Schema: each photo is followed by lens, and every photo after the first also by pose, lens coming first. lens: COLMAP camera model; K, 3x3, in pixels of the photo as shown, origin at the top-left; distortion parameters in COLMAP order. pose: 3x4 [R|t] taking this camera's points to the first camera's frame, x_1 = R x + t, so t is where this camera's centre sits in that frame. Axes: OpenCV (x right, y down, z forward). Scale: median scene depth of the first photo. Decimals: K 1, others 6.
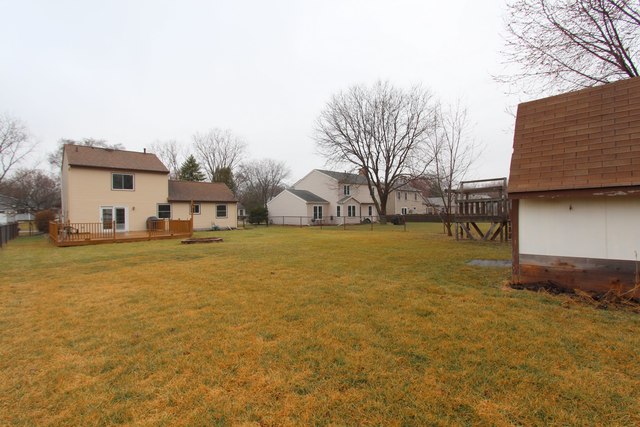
lens RADIAL K [[296.3, 0, 320.0], [0, 296.3, 213.5], [0, 0, 1]] dist [-0.017433, 0.001121]
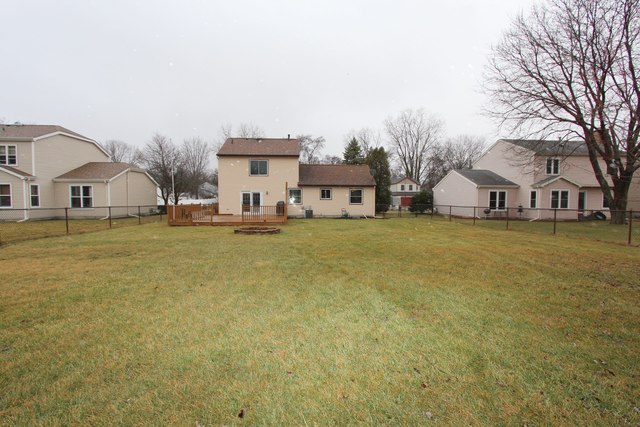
lens RADIAL K [[296.3, 0, 320.0], [0, 296.3, 213.5], [0, 0, 1]] dist [-0.017433, 0.001121]
pose [[0.770423, 0.048189, -0.635709, 0.118485], [-0.018282, 0.998399, 0.053527, -0.002800], [0.637271, -0.029616, 0.770071, 0.202498]]
